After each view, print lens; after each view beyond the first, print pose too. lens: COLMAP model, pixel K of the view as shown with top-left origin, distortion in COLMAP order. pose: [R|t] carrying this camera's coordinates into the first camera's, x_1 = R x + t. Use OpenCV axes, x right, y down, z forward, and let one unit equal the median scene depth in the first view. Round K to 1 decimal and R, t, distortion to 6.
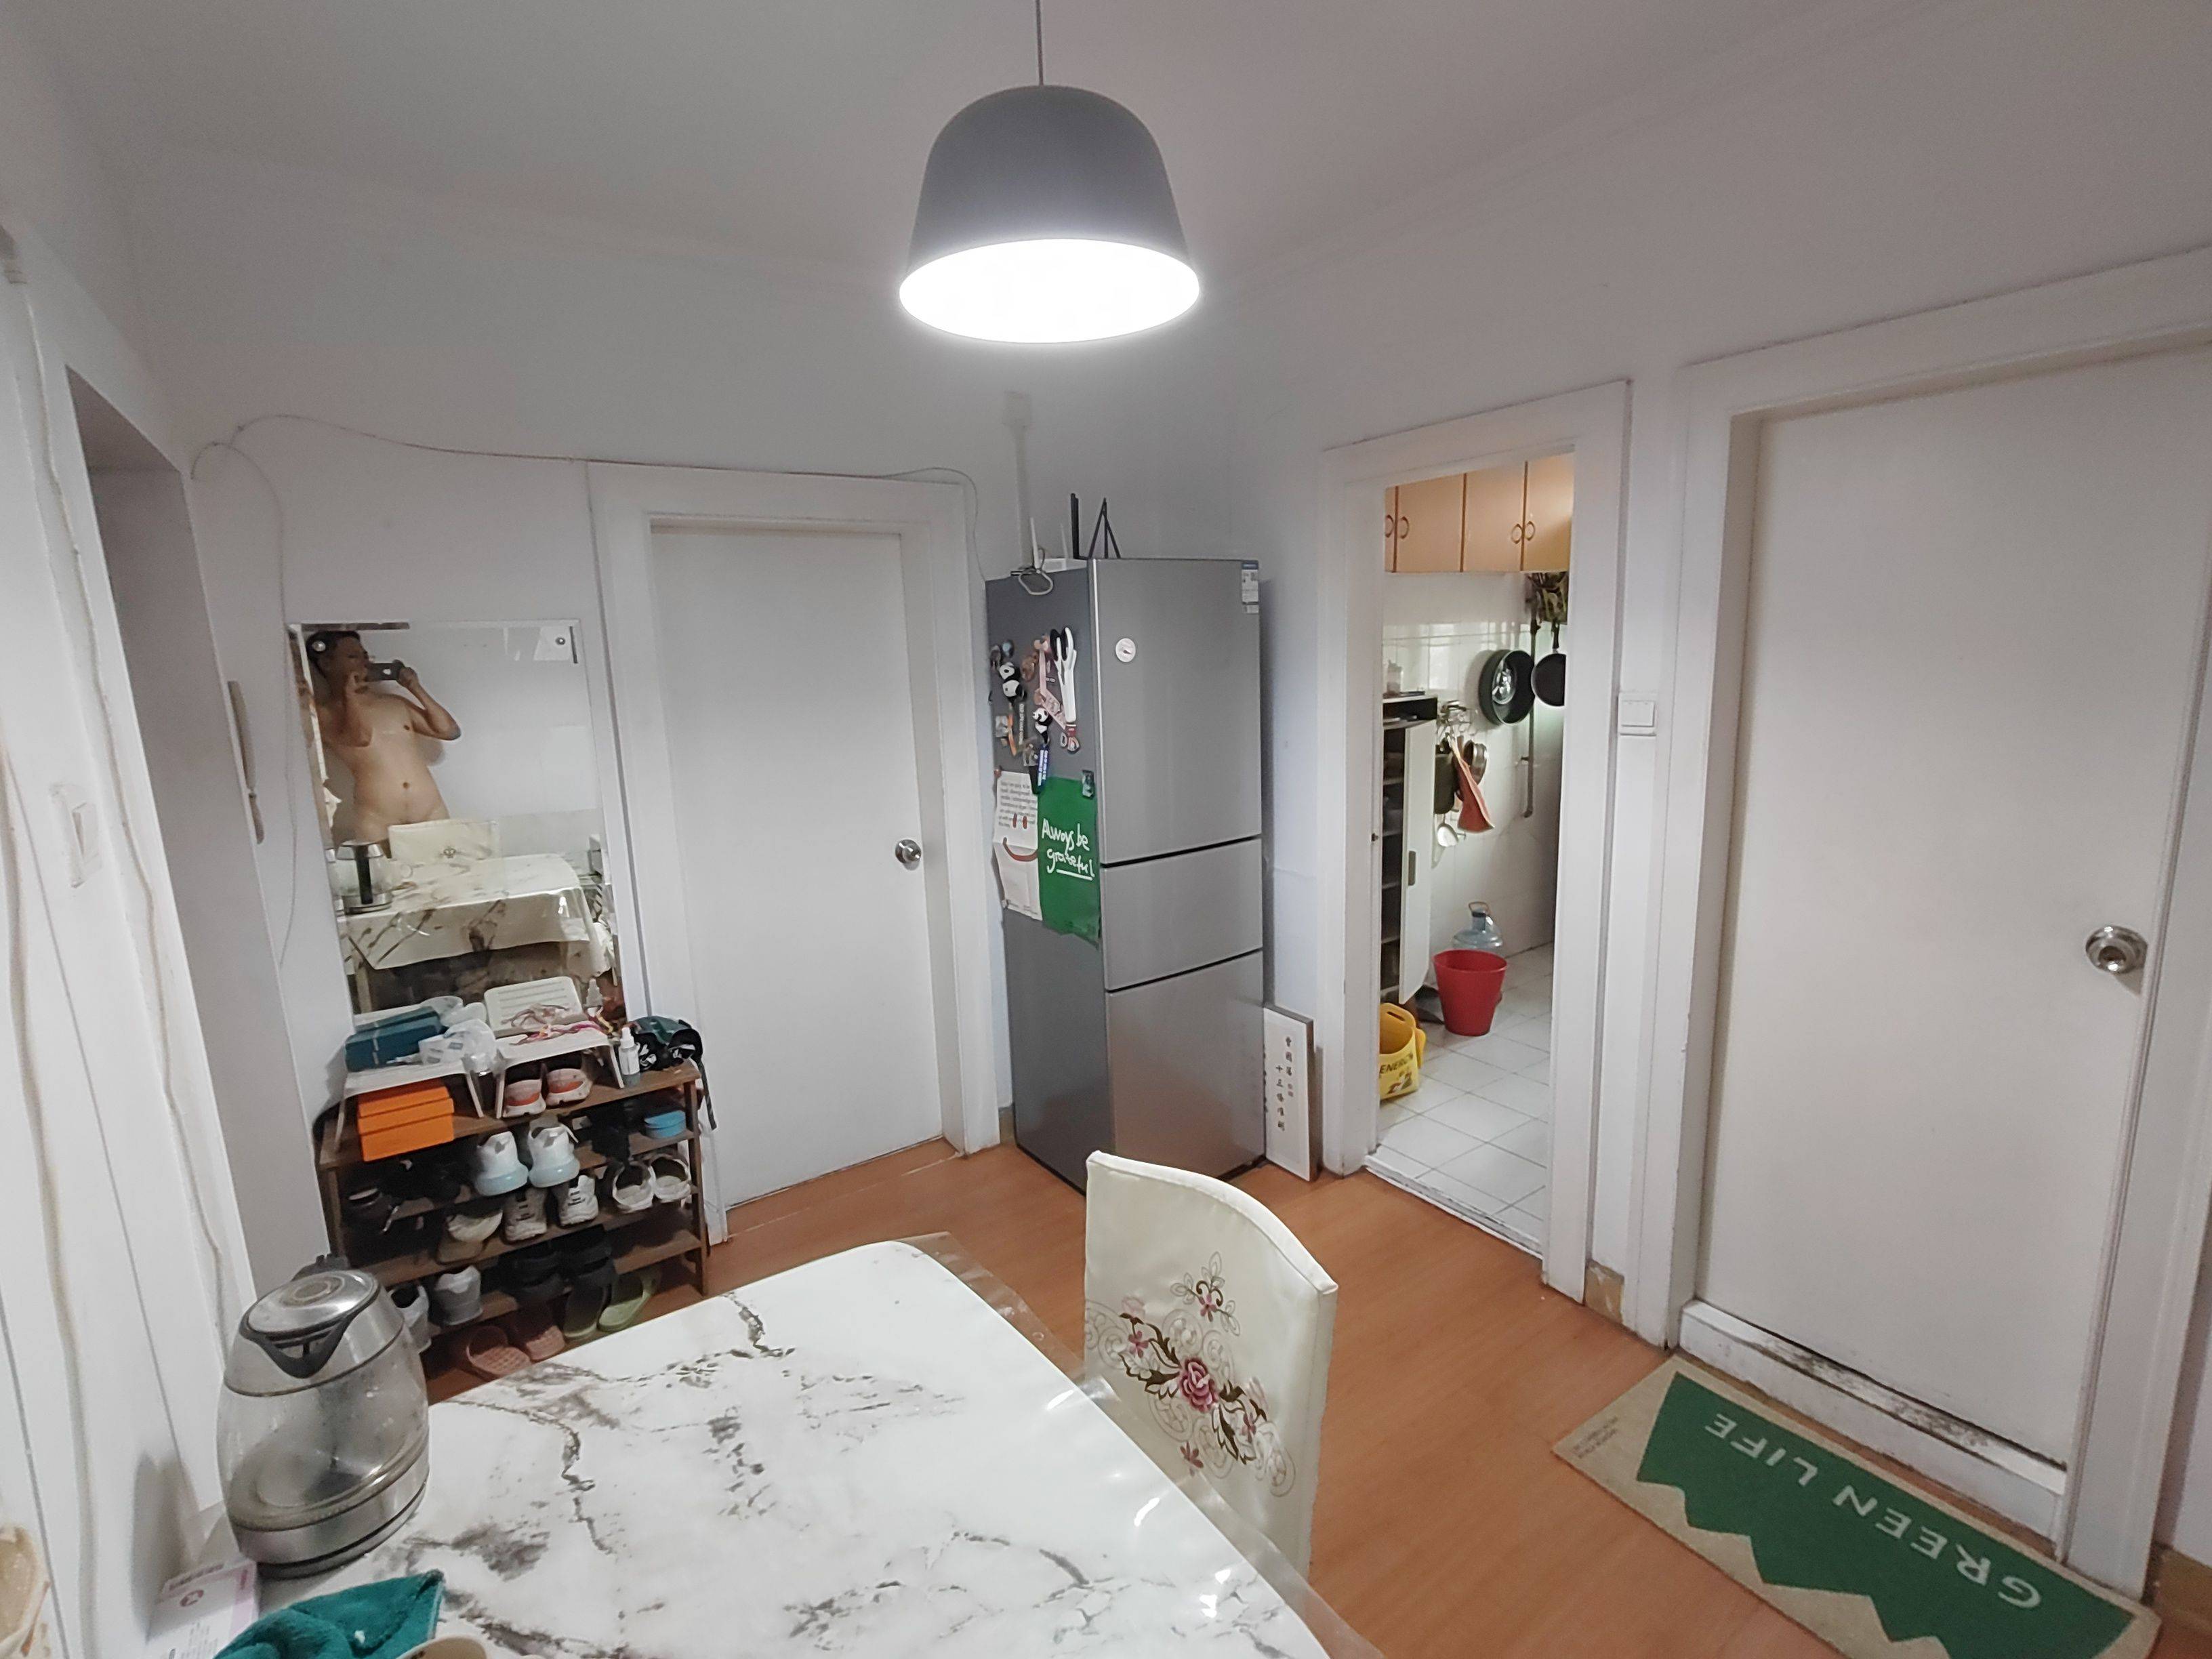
lens RADIAL K [[1027.1, 0, 1122.5], [0, 1027.1, 838.1], [0, 0, 1]] dist [0.004685, 0.000079]
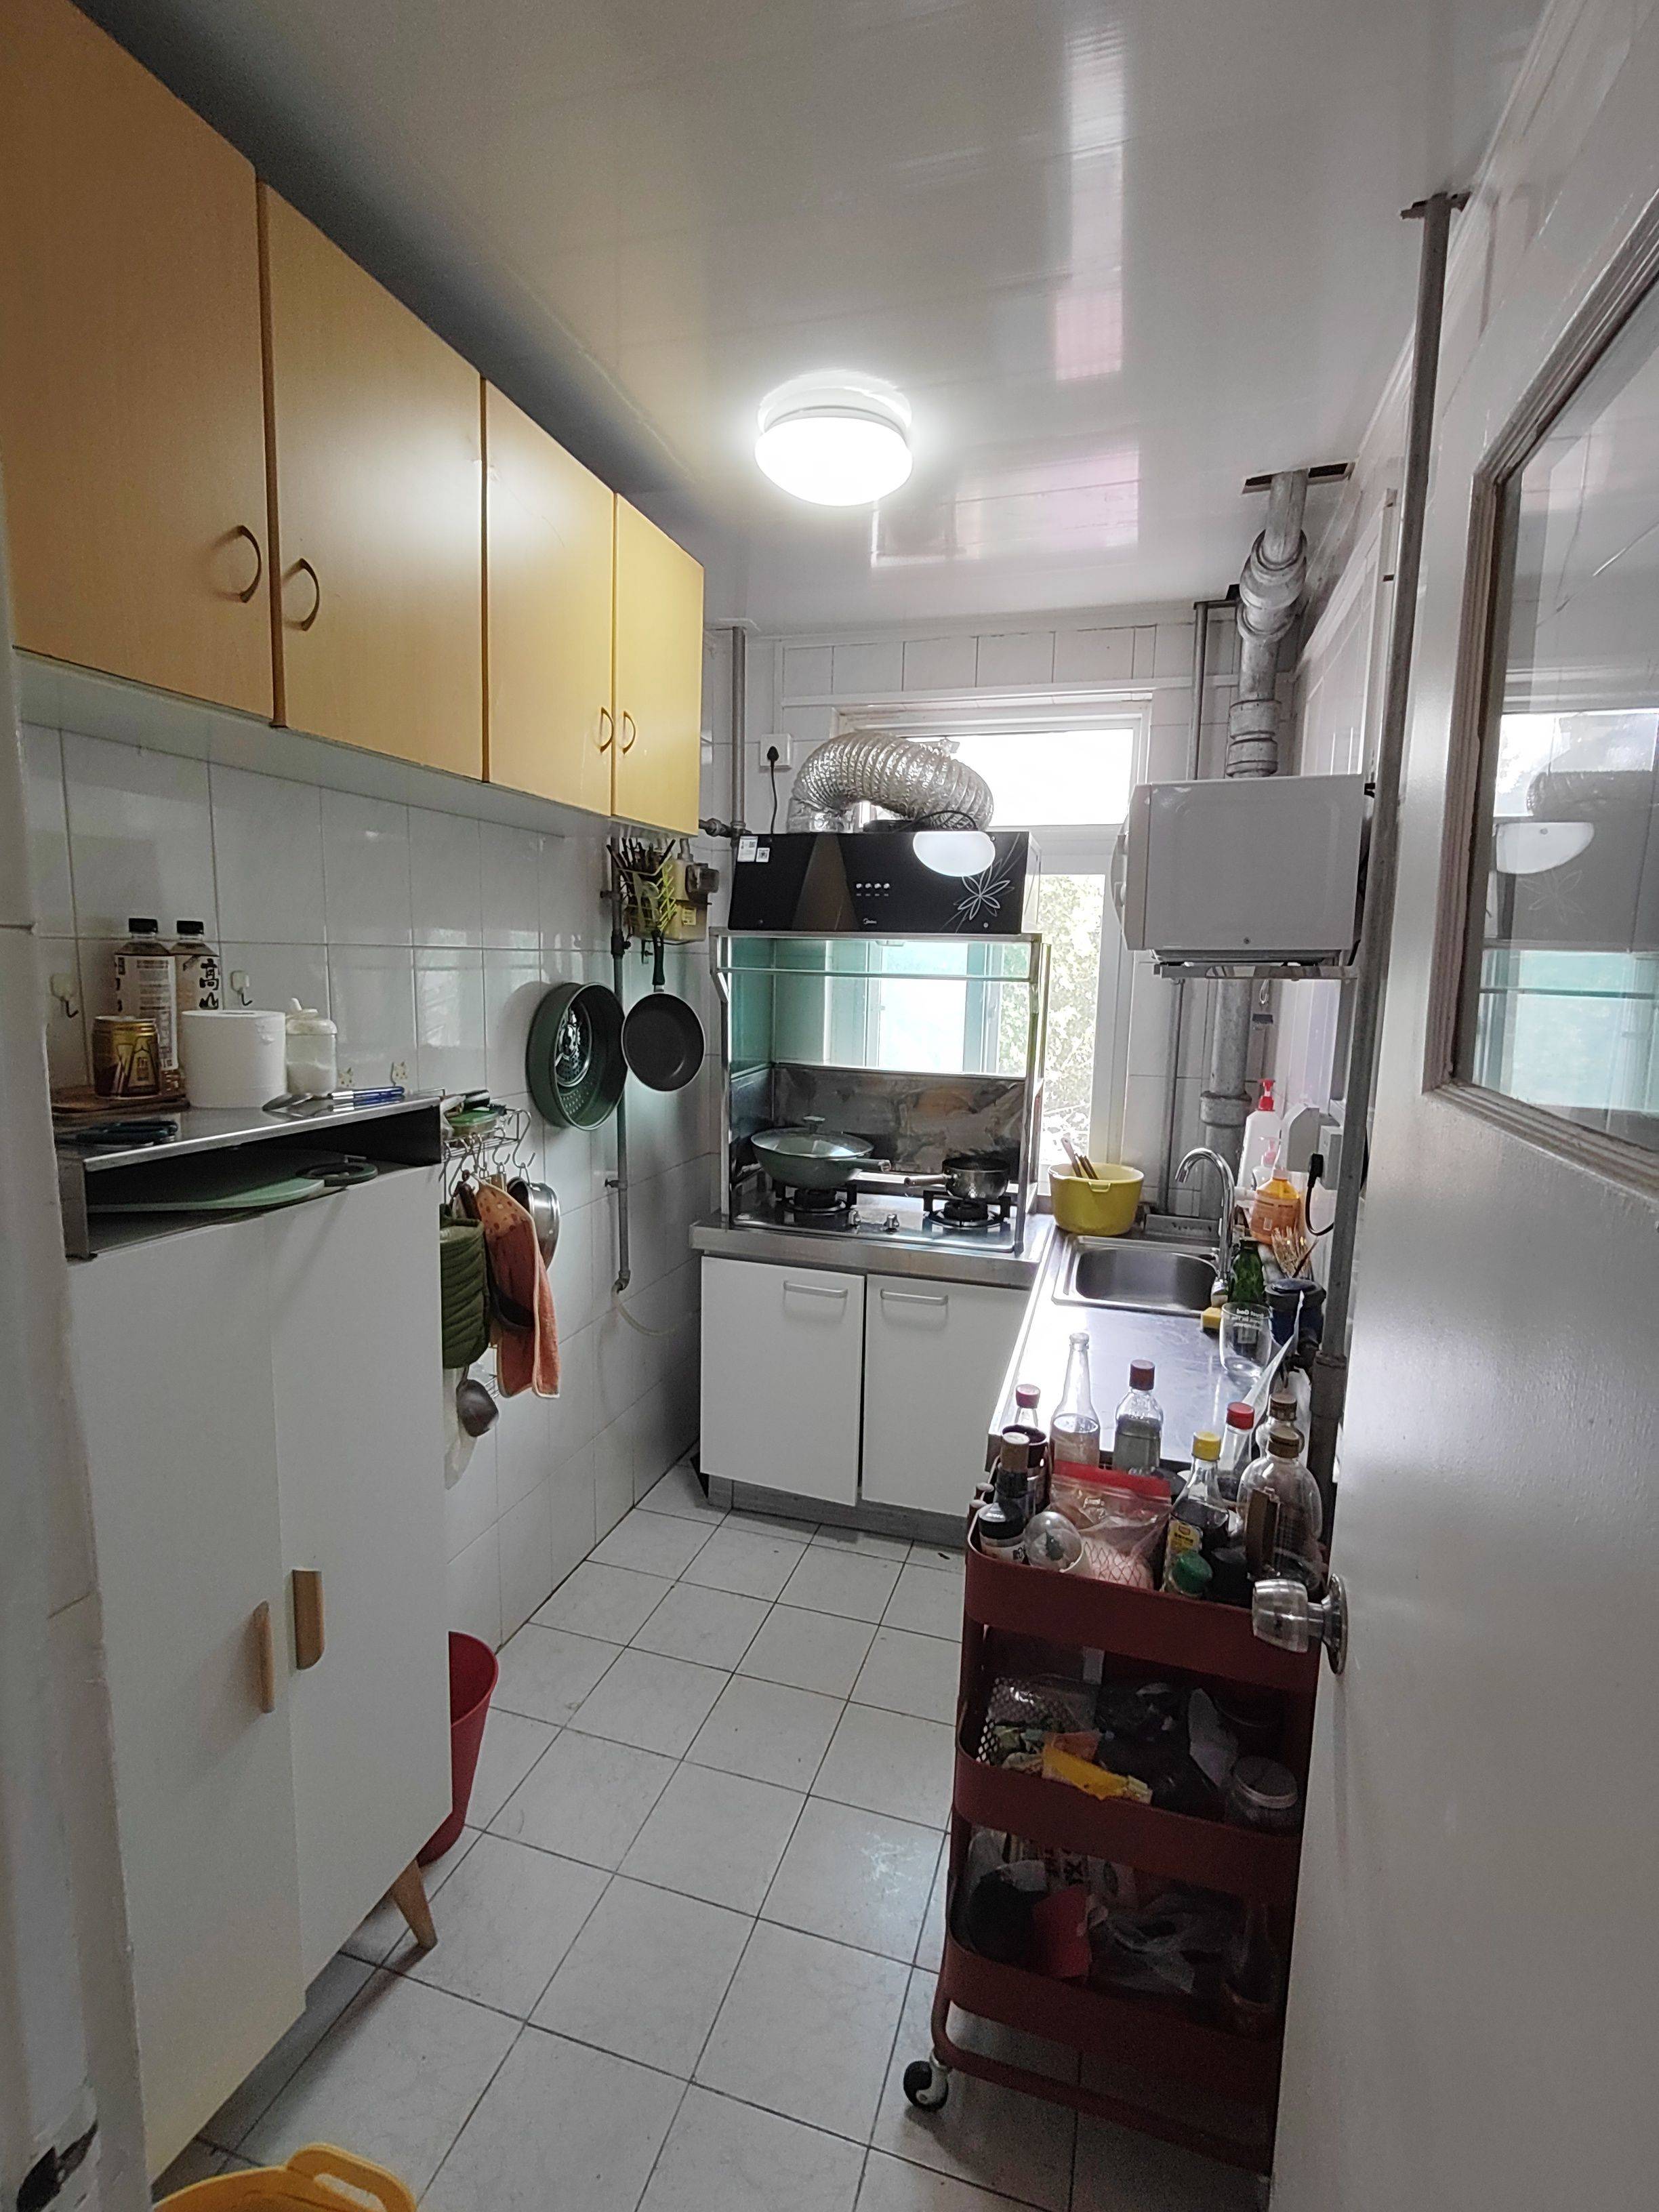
lens RADIAL K [[1027.1, 0, 850.3], [0, 1027.1, 1102.0], [0, 0, 1]] dist [0.004685, 0.000079]
pose [[0.783776, -0.026387, 0.620482, 0.158394], [0.061499, 0.997484, -0.035265, -0.095654], [-0.617991, 0.065799, 0.783427, 0.507173]]
